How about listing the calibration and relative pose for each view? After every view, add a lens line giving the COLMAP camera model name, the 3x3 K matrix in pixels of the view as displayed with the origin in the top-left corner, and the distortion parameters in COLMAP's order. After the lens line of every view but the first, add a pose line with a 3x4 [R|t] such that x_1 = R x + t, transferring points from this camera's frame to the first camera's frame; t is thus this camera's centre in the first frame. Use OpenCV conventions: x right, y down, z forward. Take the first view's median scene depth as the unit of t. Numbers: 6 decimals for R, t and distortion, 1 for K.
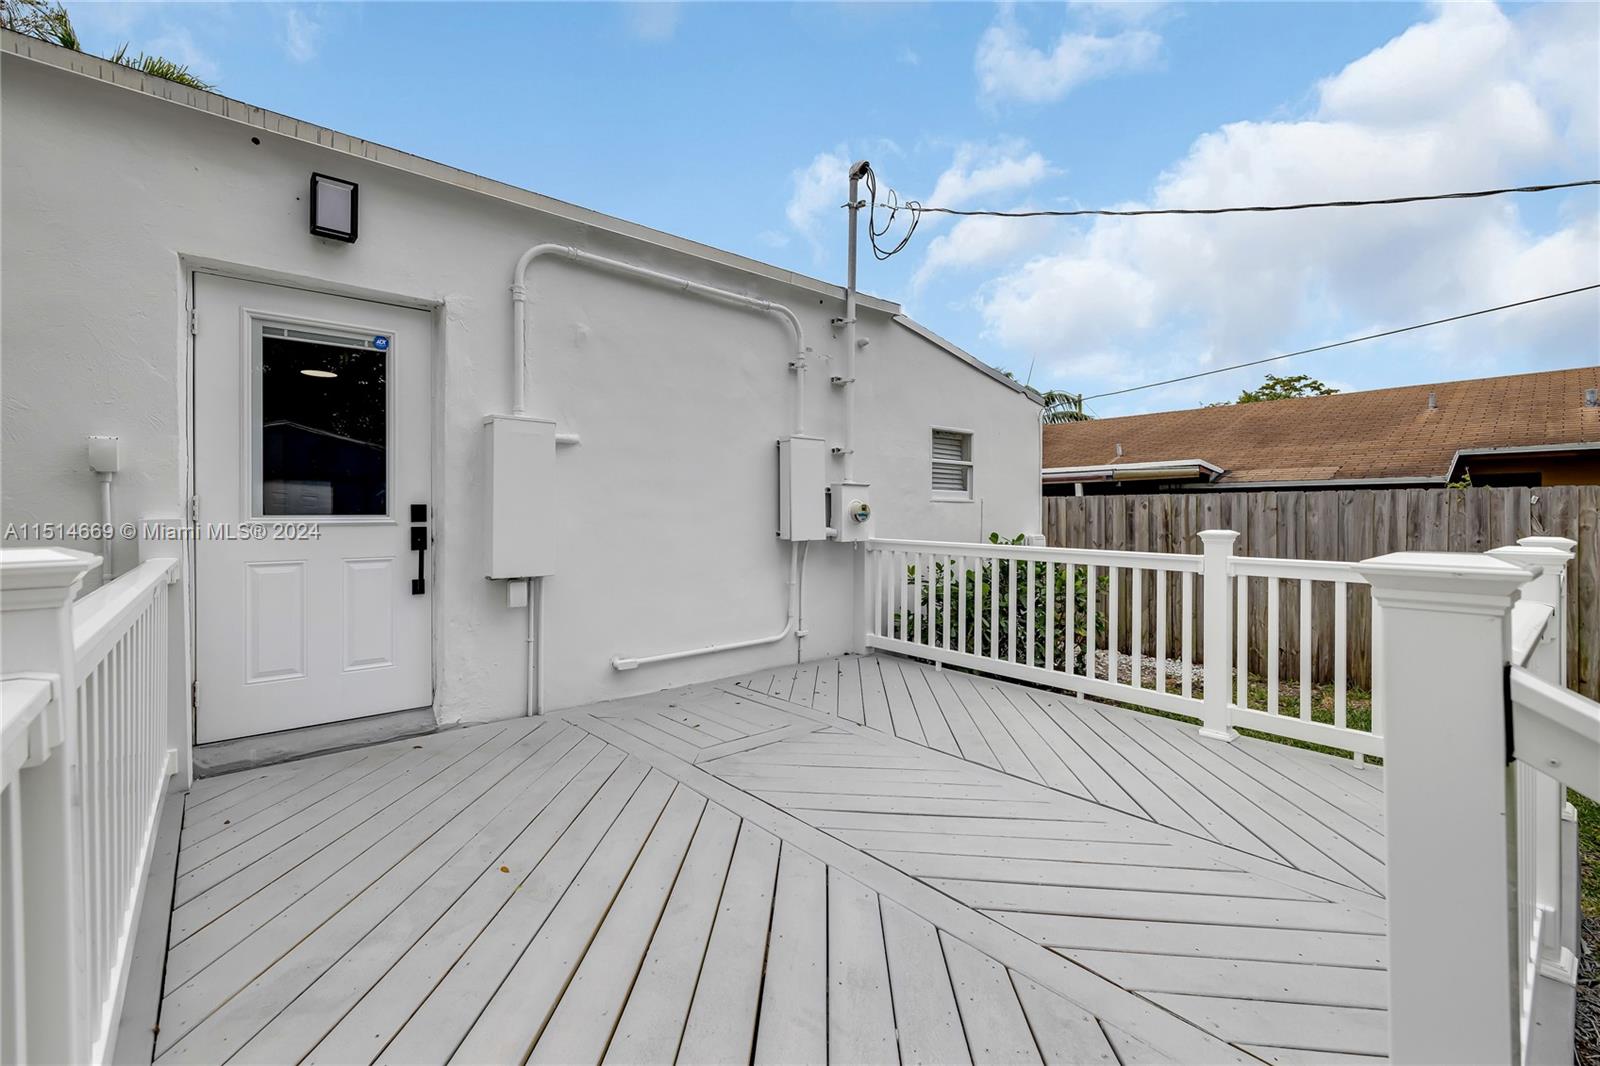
lens RADIAL K [[684.7, 0, 795.6], [0, 684.7, 515.1], [0, 0, 1]] dist [-0.000155, -0.000048]
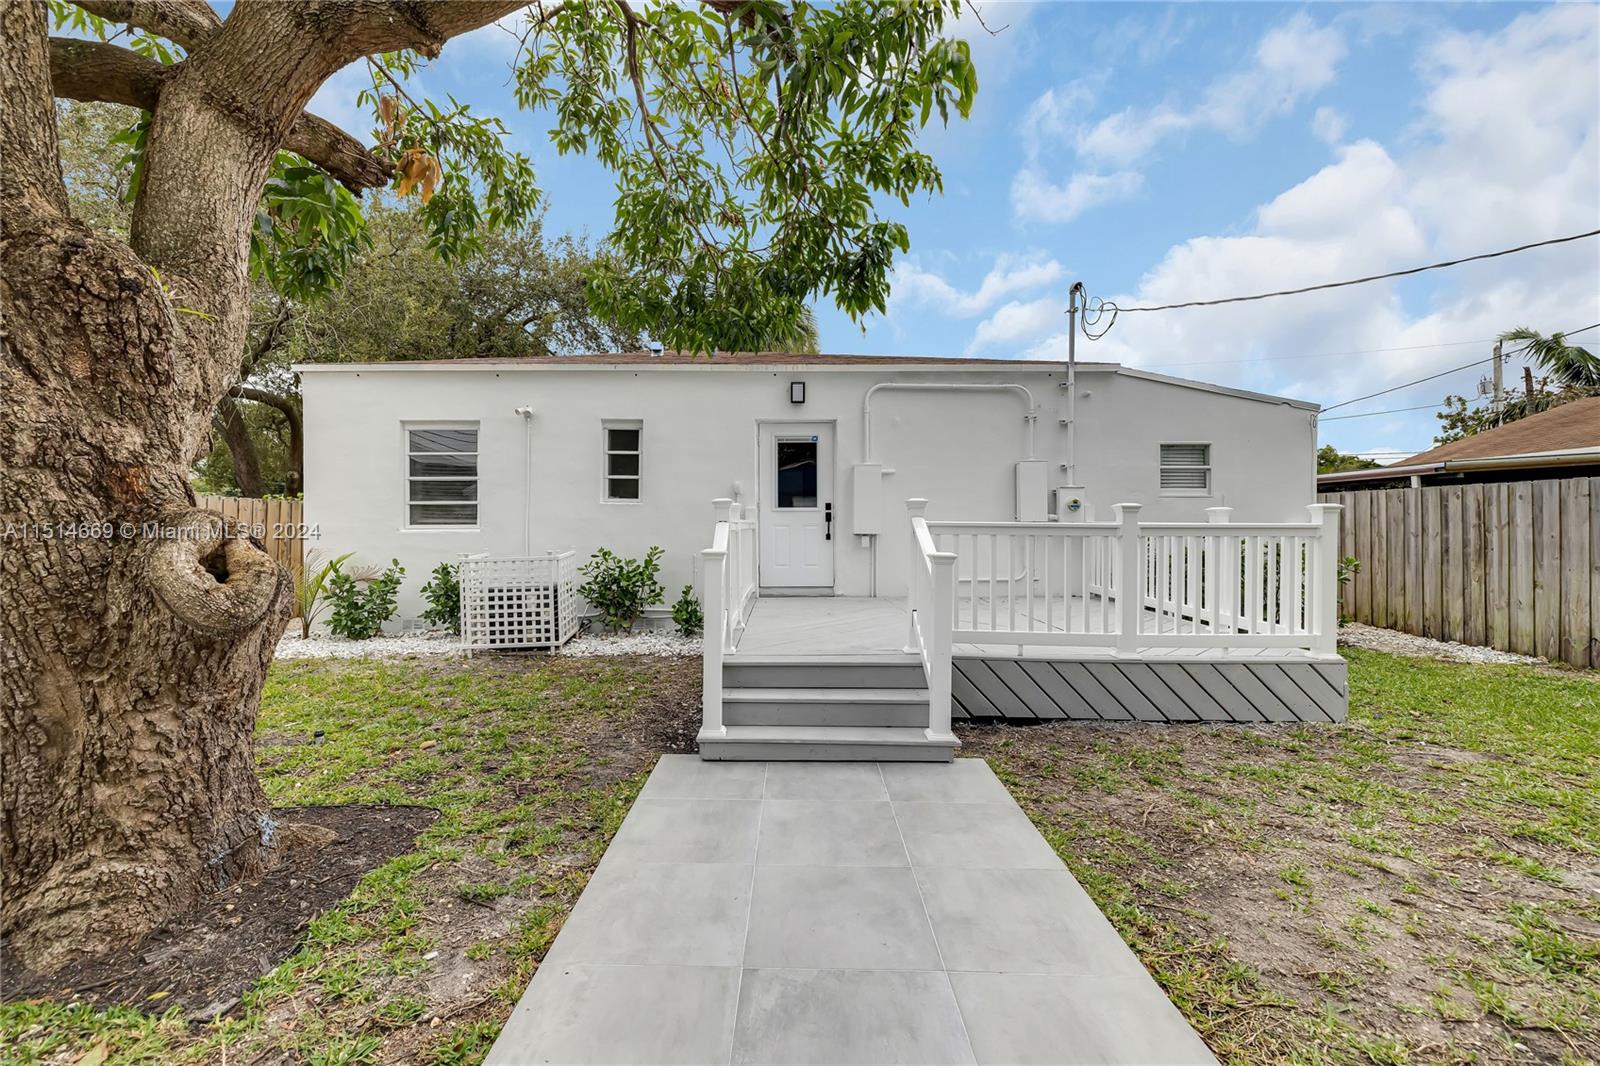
lens RADIAL K [[673.6, 0, 795.1], [0, 673.6, 525.8], [0, 0, 1]] dist [0.006342, -0.000047]
pose [[0.766465, 0.000510, -0.642286, 0.608989], [0.001819, 0.999994, 0.002966, 0.039536], [0.642284, -0.003442, 0.766459, -0.621208]]
